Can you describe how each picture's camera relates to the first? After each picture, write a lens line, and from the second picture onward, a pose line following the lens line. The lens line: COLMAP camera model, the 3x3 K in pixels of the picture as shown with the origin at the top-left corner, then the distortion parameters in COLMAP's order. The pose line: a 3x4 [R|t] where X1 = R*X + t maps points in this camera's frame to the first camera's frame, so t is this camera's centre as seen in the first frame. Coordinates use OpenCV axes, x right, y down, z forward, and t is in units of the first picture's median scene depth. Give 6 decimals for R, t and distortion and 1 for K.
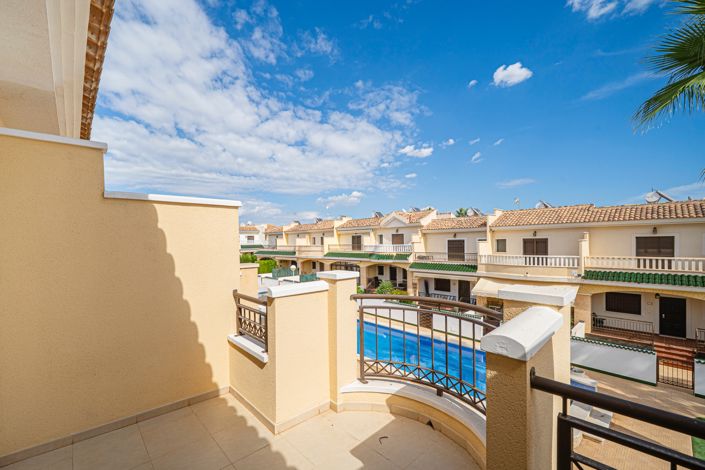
lens RADIAL K [[297.3, 0, 334.3], [0, 297.3, 246.7], [0, 0, 1]] dist [-0.001955, -0.000008]
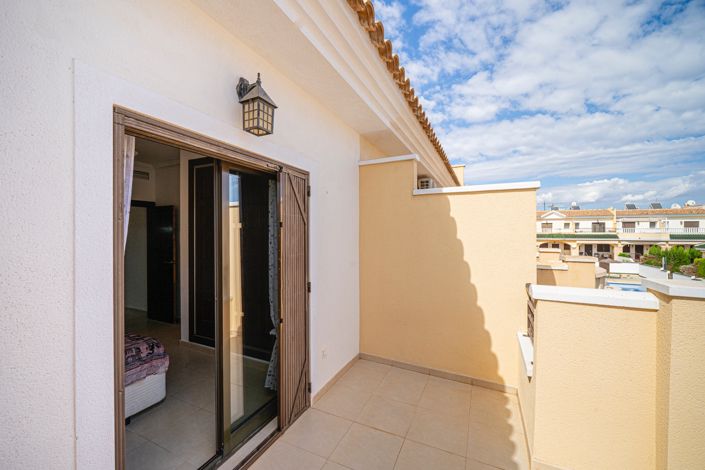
lens RADIAL K [[285.1, 0, 352.5], [0, 285.1, 235.0], [0, 0, 1]] dist [0.000582, -0.000228]
pose [[0.390543, 0.024389, -0.920261, 0.154687], [-0.020690, 0.999629, 0.017712, -0.001826], [0.920352, 0.012124, 0.390903, 0.125850]]
